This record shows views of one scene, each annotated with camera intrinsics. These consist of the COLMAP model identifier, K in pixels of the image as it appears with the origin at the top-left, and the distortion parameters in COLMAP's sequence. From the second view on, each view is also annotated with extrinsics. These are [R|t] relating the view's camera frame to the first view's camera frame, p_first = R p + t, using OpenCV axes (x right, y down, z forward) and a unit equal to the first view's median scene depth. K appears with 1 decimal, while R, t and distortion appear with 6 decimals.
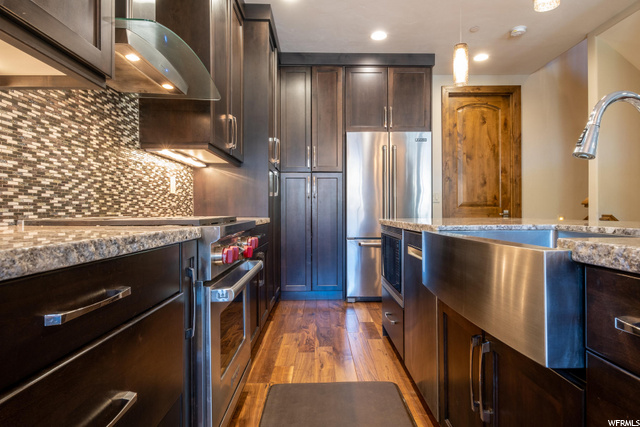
lens RADIAL K [[387.6, 0, 320.0], [0, 387.6, 213.5], [0, 0, 1]] dist [0.004801, 0.000360]
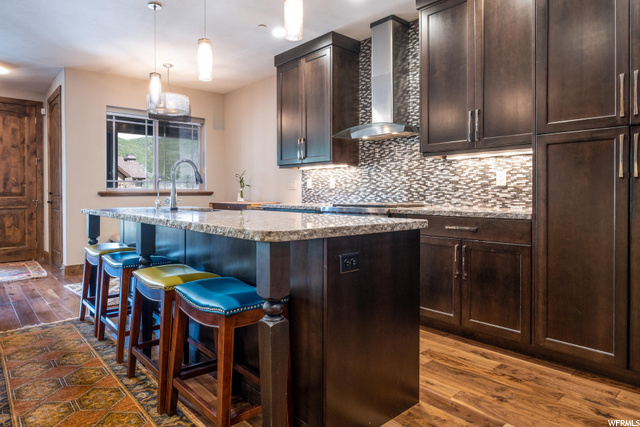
lens RADIAL K [[387.6, 0, 320.0], [0, 387.6, 213.5], [0, 0, 1]] dist [0.004801, 0.000360]
pose [[-0.747738, 0.039938, -0.662791, 0.967284], [0.002428, 0.998347, 0.057418, -0.047512], [0.663989, 0.041324, -0.746599, 1.897498]]
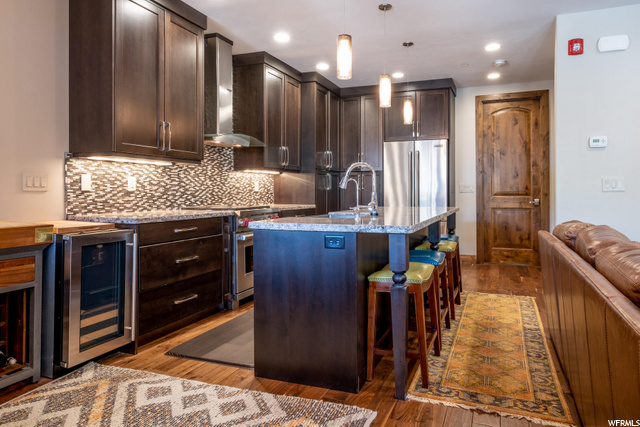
lens RADIAL K [[429.6, 0, 322.5], [0, 429.6, 193.2], [0, 0, 1]] dist [0.004585, 0.001963]
pose [[0.918756, 0.001849, -0.394822, 0.872103], [-0.001465, 0.999998, 0.001273, -0.057622], [0.394824, -0.000591, 0.918757, -0.899891]]
